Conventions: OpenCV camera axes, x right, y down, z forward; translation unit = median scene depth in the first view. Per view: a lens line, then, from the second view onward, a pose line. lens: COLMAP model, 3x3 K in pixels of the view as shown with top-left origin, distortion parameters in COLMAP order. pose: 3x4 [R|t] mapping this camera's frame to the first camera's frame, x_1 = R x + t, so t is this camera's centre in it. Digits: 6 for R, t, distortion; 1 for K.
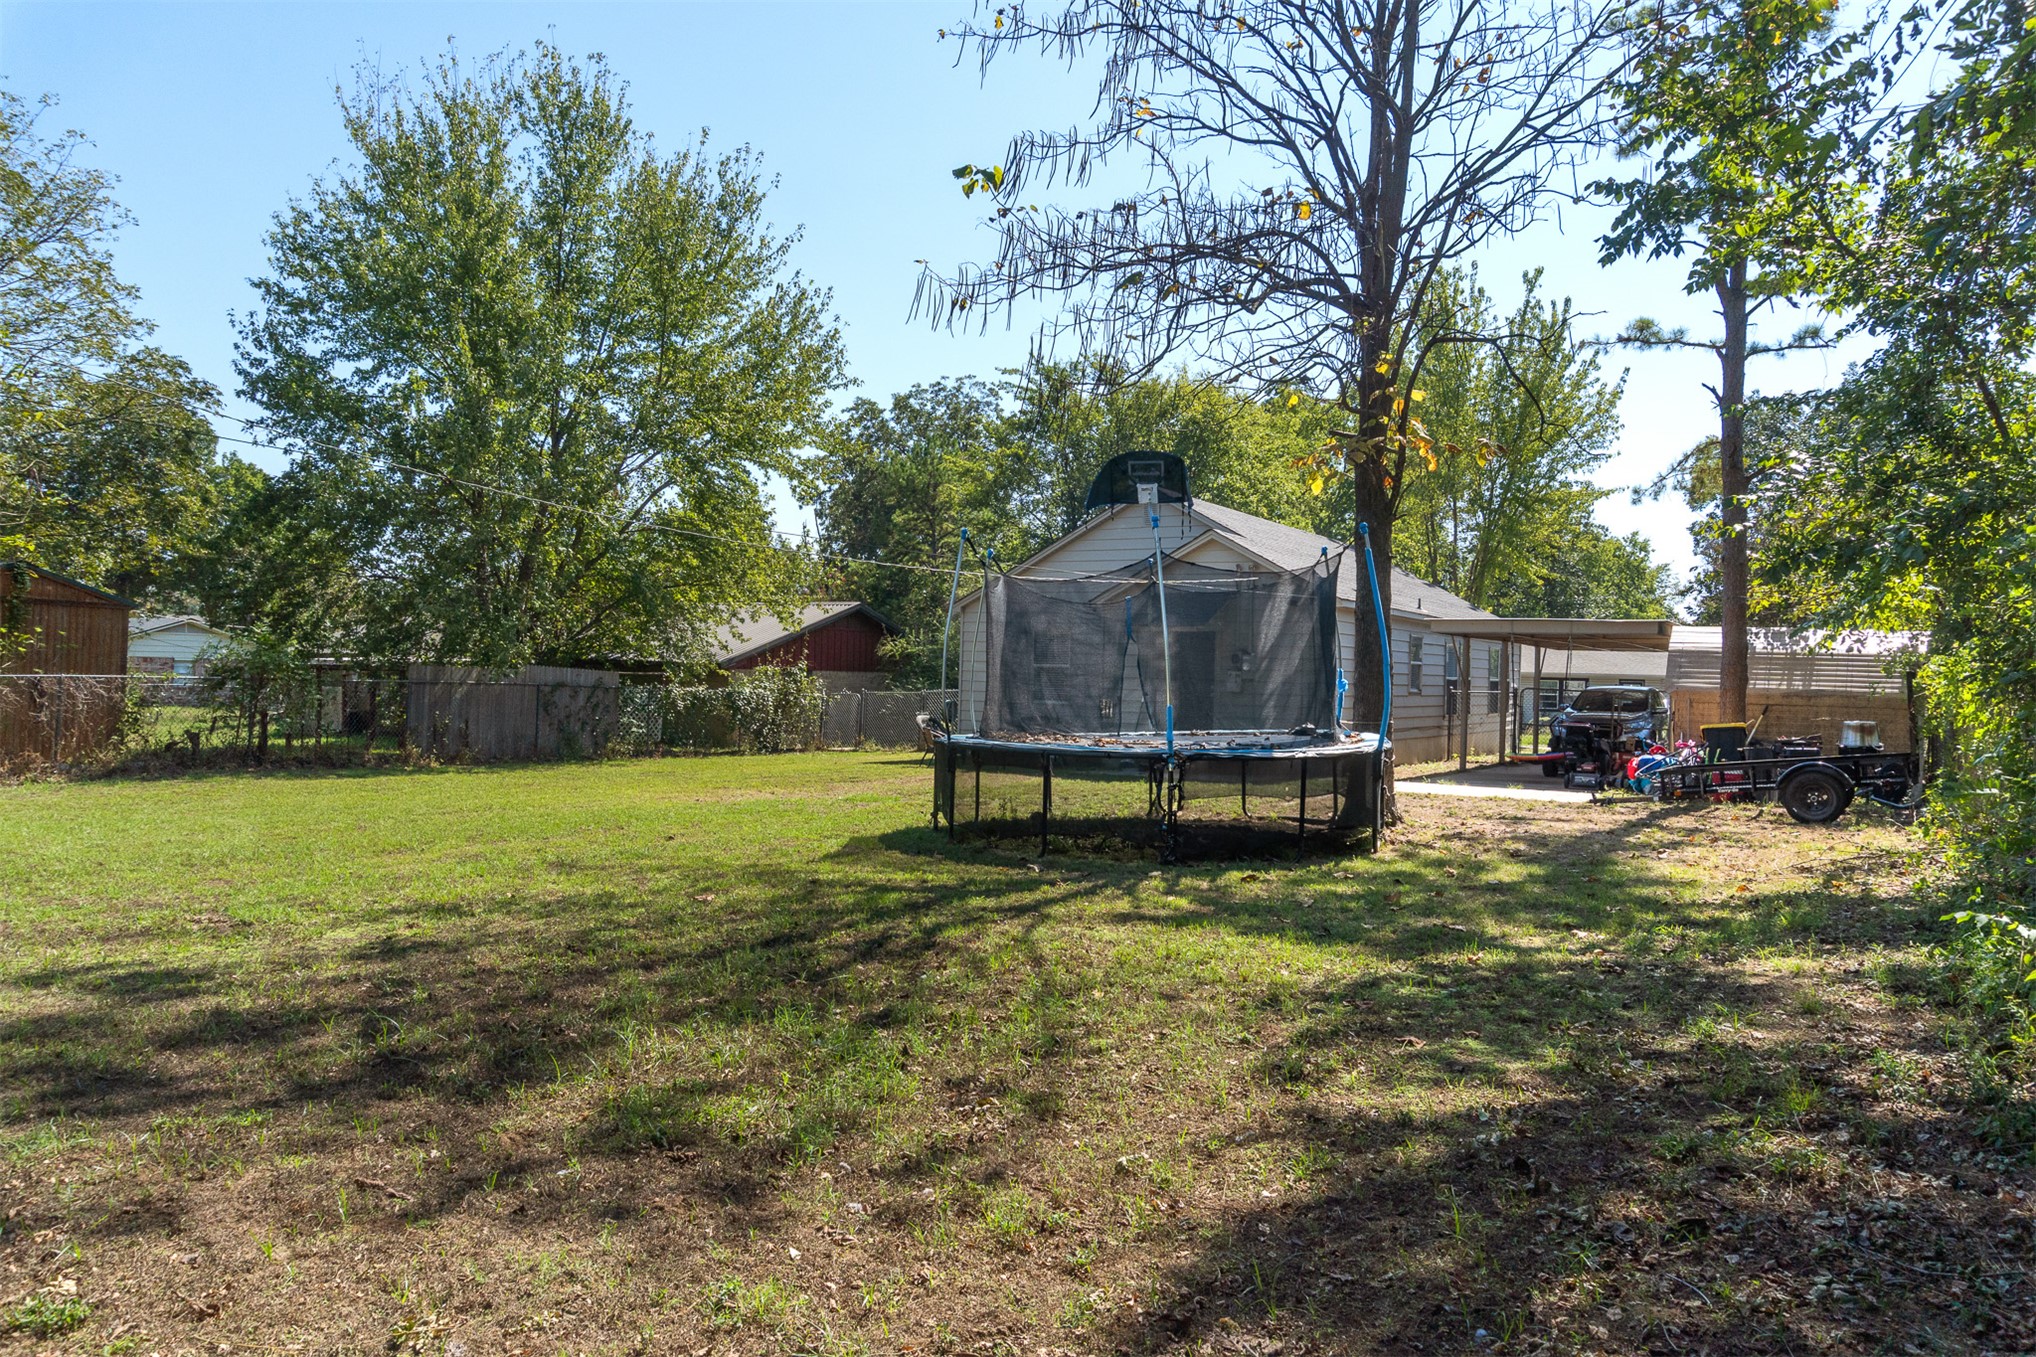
lens RADIAL K [[1370.8, 0, 1034.1], [0, 1370.8, 648.2], [0, 0, 1]] dist [-0.013297, -0.002311]
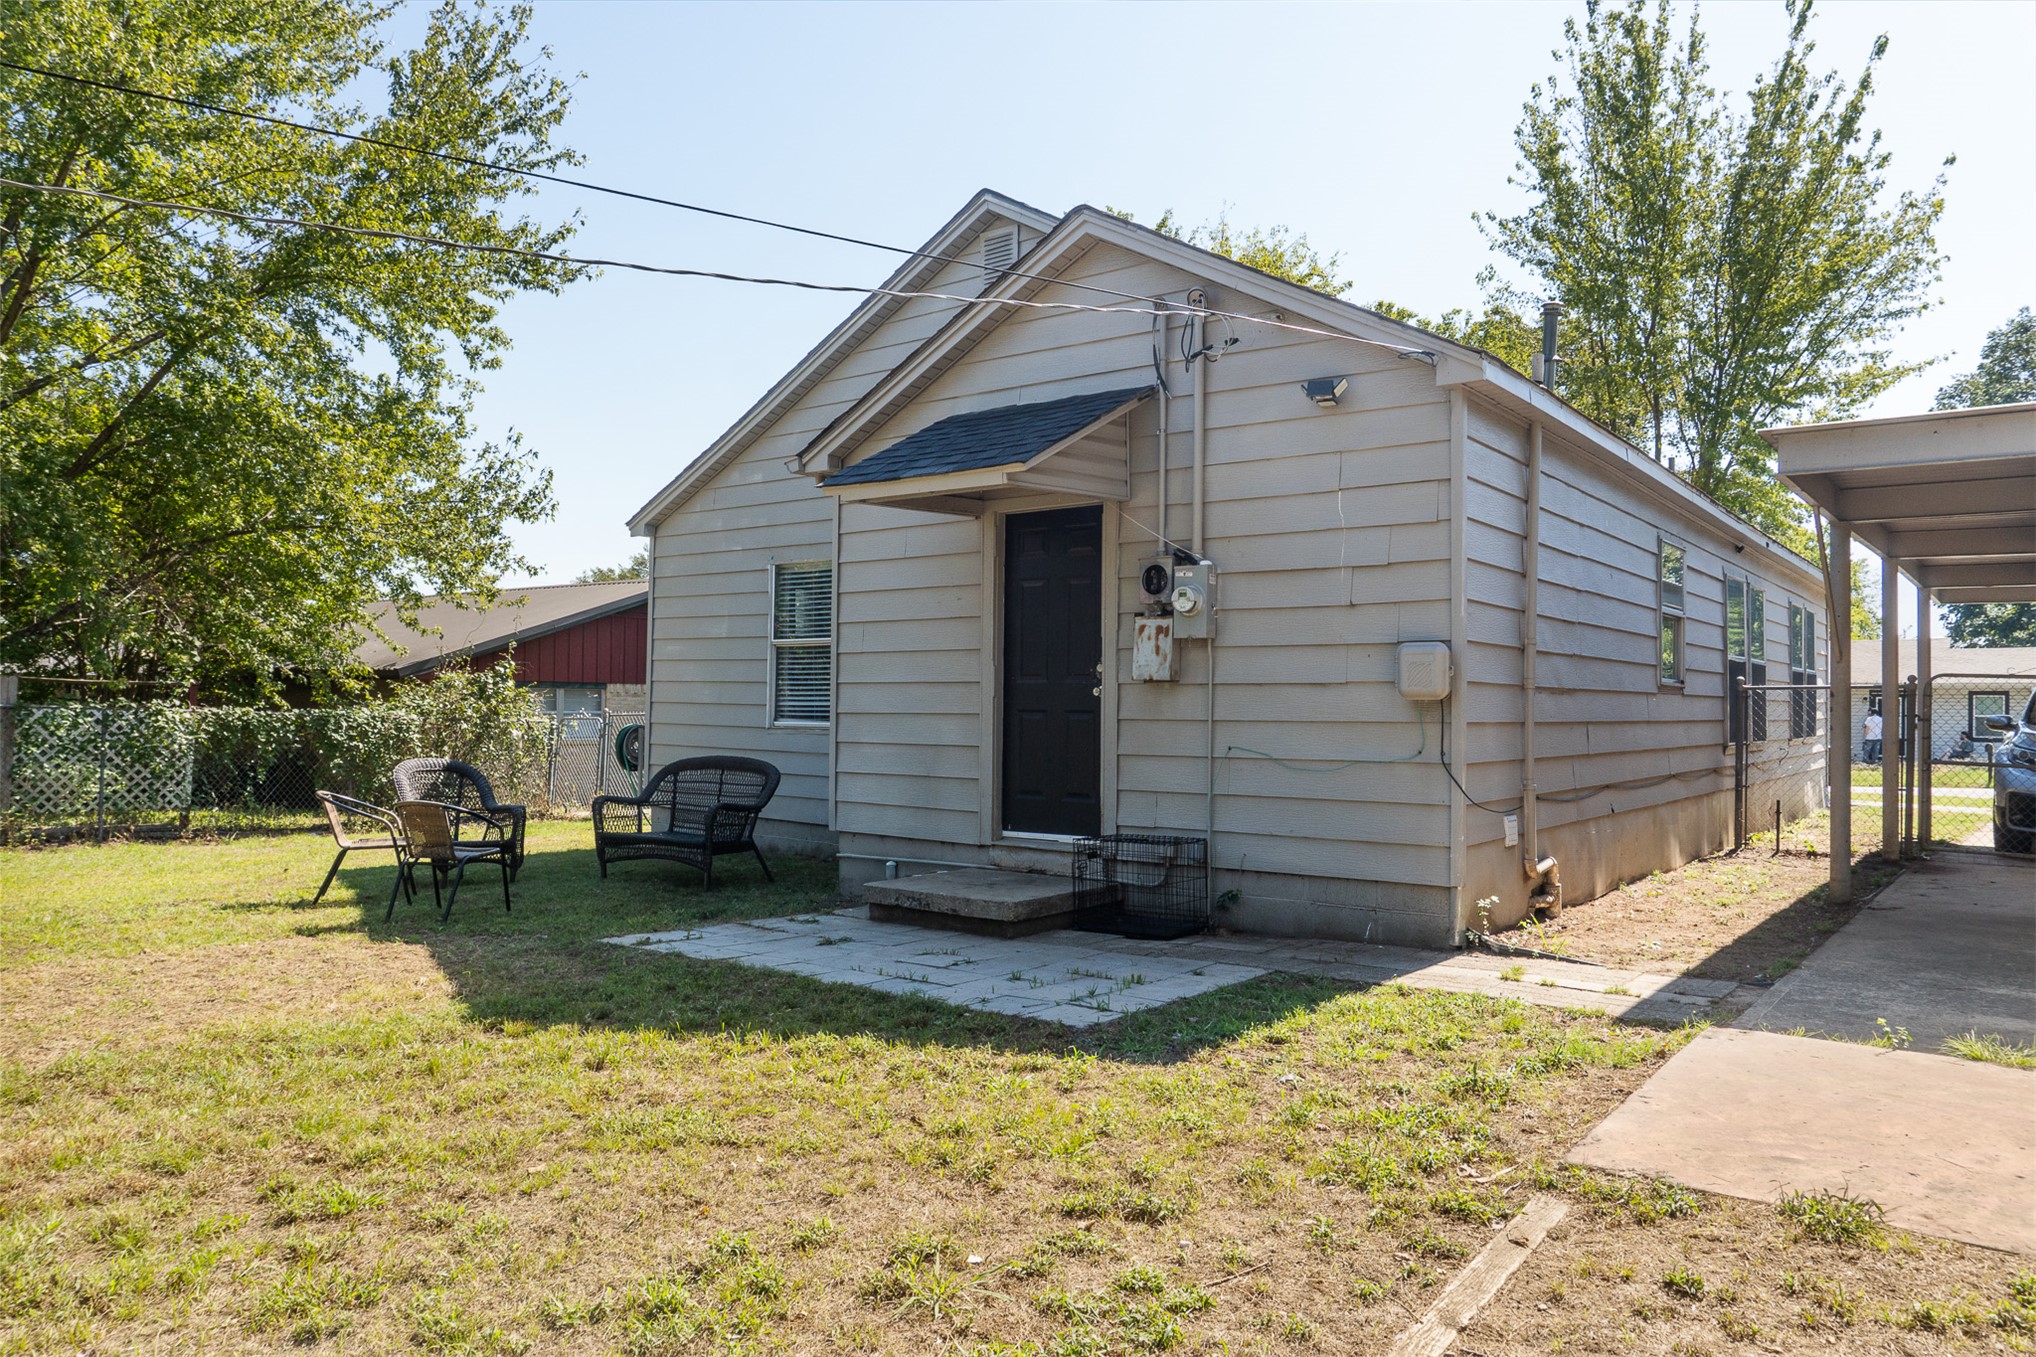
lens RADIAL K [[1344.8, 0, 1018.0], [0, 1344.8, 678.5], [0, 0, 1]] dist [-0.006381, -0.000244]
pose [[0.993288, -0.018370, -0.114204, 0.108926], [0.019495, 0.999772, 0.008743, 0.017167], [0.114017, -0.010911, 0.993419, 0.469467]]
